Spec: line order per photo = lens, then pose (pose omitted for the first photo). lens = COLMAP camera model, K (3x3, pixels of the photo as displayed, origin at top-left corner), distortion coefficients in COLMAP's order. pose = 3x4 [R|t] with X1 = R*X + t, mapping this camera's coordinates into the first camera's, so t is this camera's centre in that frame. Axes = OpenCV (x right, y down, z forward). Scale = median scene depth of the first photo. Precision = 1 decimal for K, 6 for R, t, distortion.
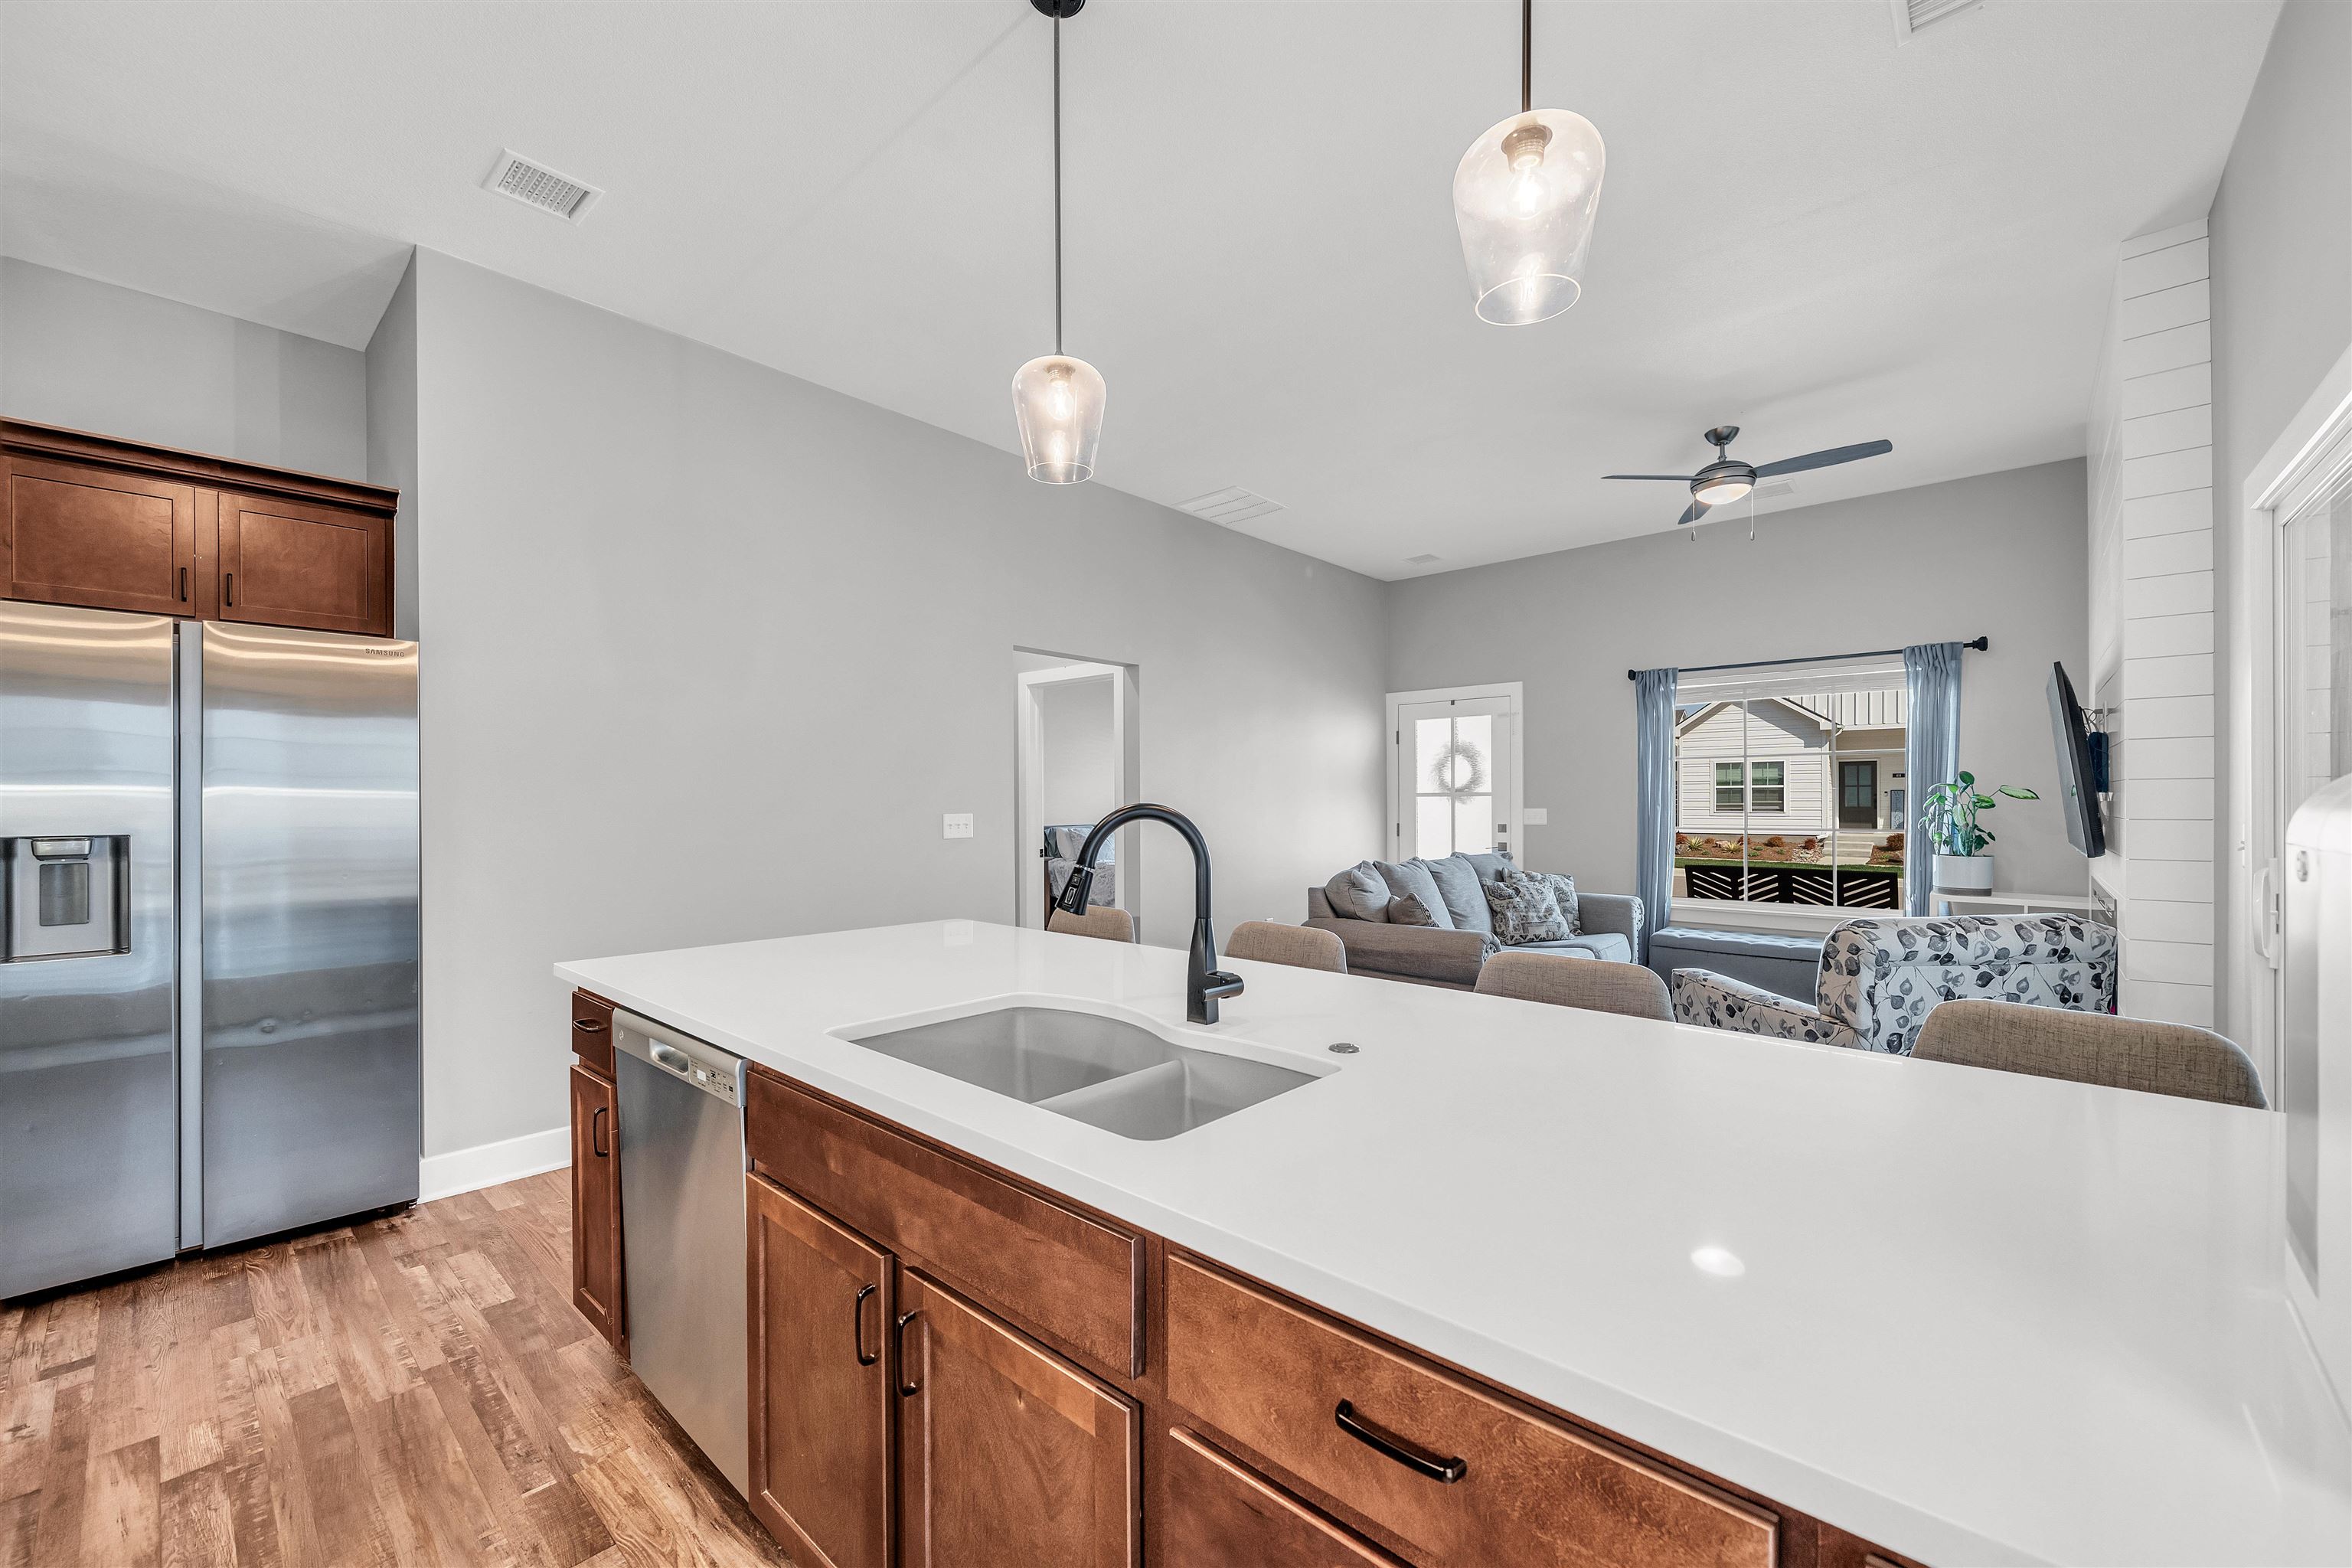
lens RADIAL K [[931.1, 0, 1173.0], [0, 931.1, 801.4], [0, 0, 1]] dist [-0.004264, 0.001045]
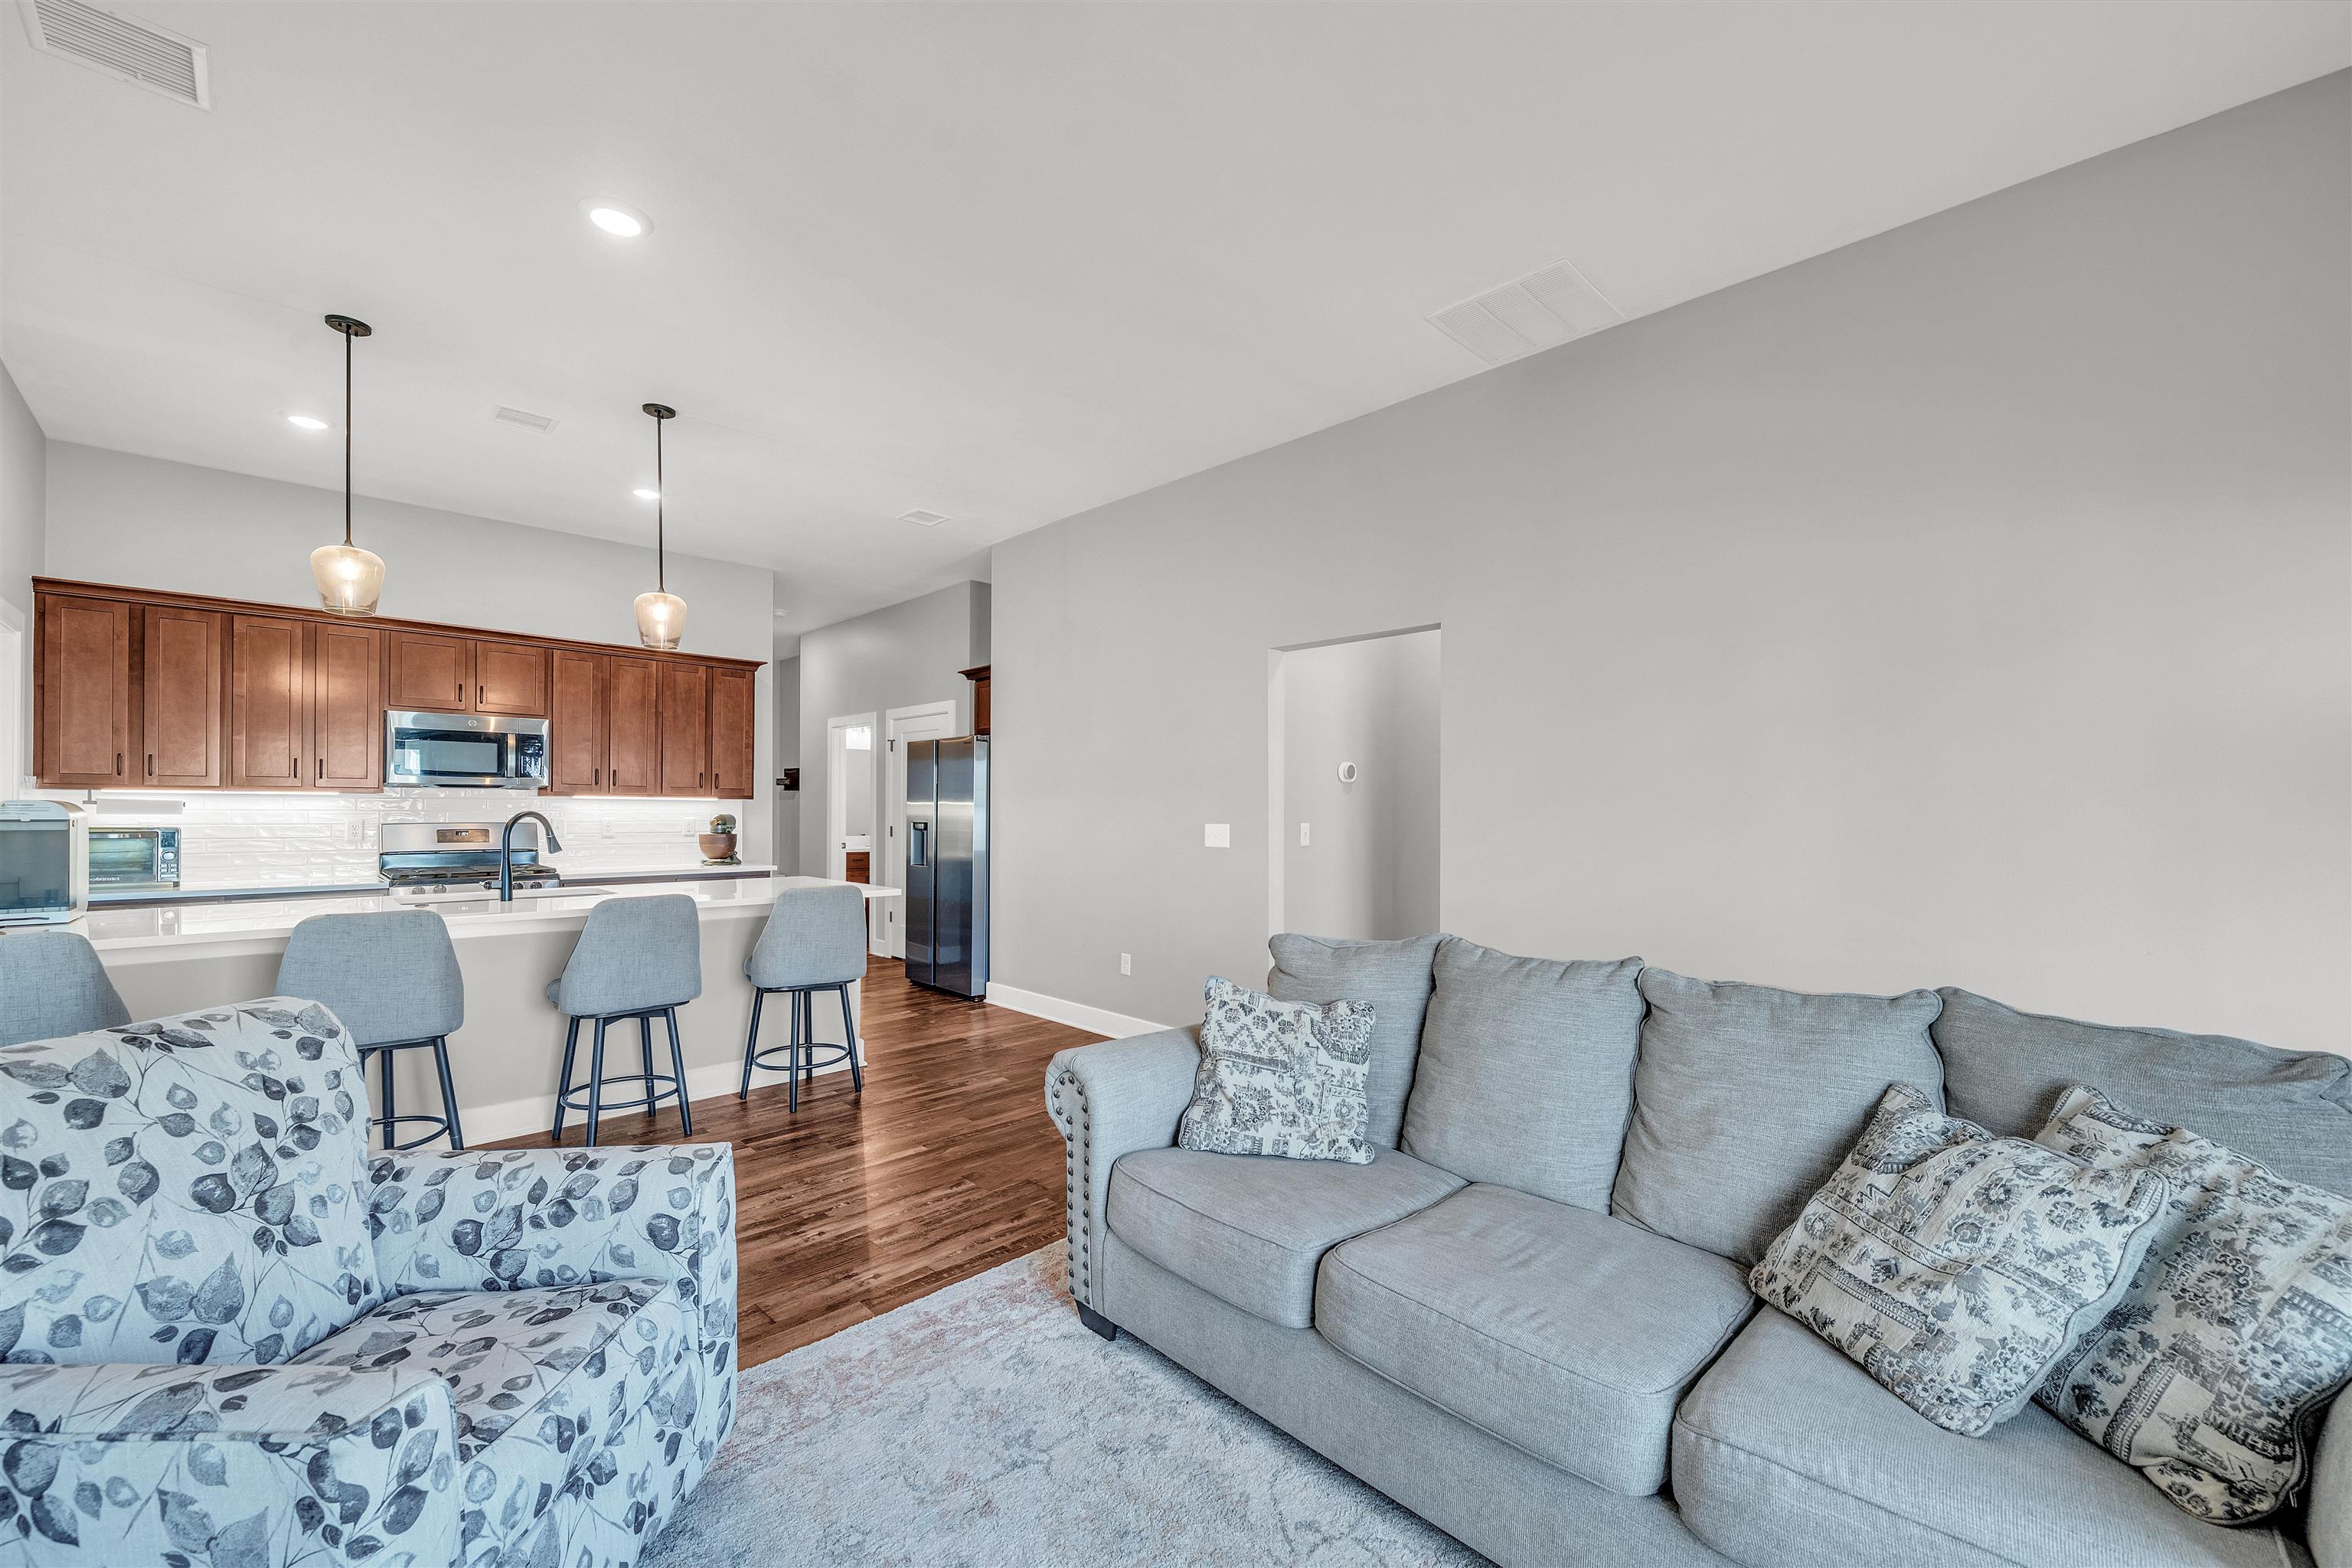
lens RADIAL K [[931.1, 0, 1170.7], [0, 931.1, 803.0], [0, 0, 1]] dist [-0.004264, 0.001045]
pose [[-0.063571, -0.005974, -0.997959, 0.726000], [-0.004885, 0.999972, -0.005675, -0.004079], [0.997965, 0.004515, -0.063599, 0.893349]]
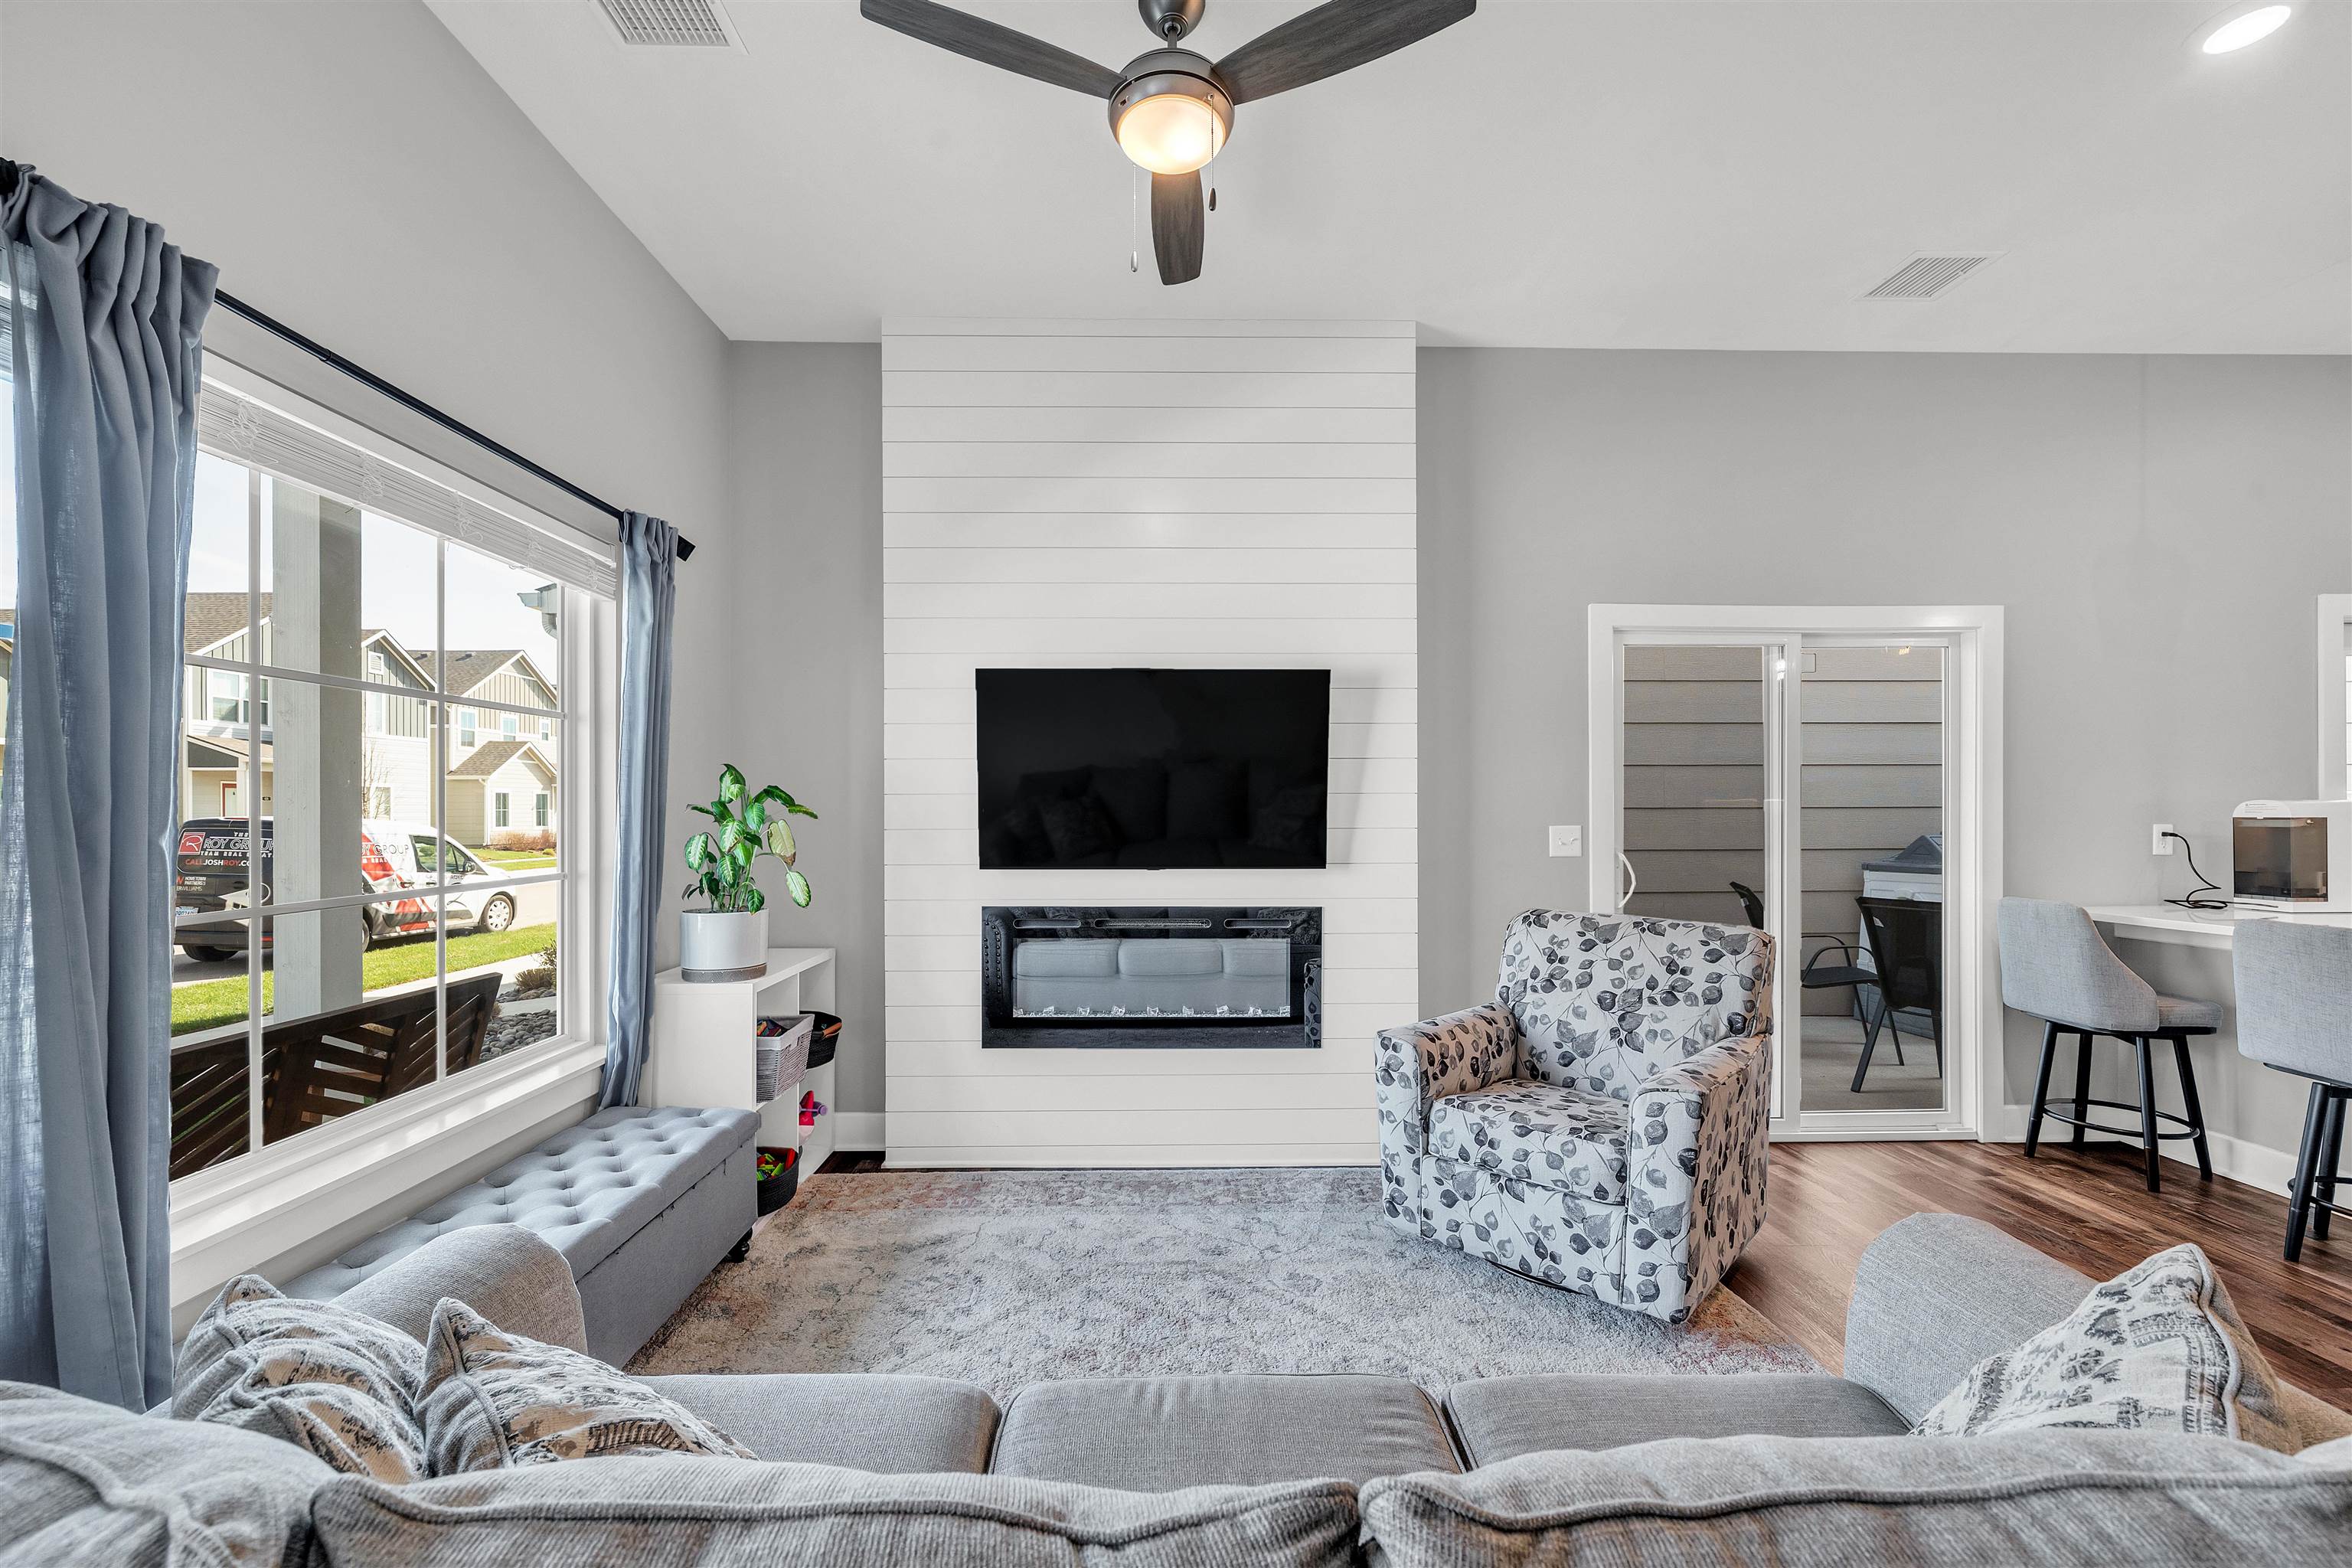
lens RADIAL K [[931.1, 0, 1166.2], [0, 931.1, 813.2], [0, 0, 1]] dist [-0.004264, 0.001045]
pose [[-0.678005, 0.002514, 0.735053, 0.229020], [0.005179, 0.999986, 0.001357, -0.001222], [-0.735039, 0.004726, -0.678008, 1.163482]]
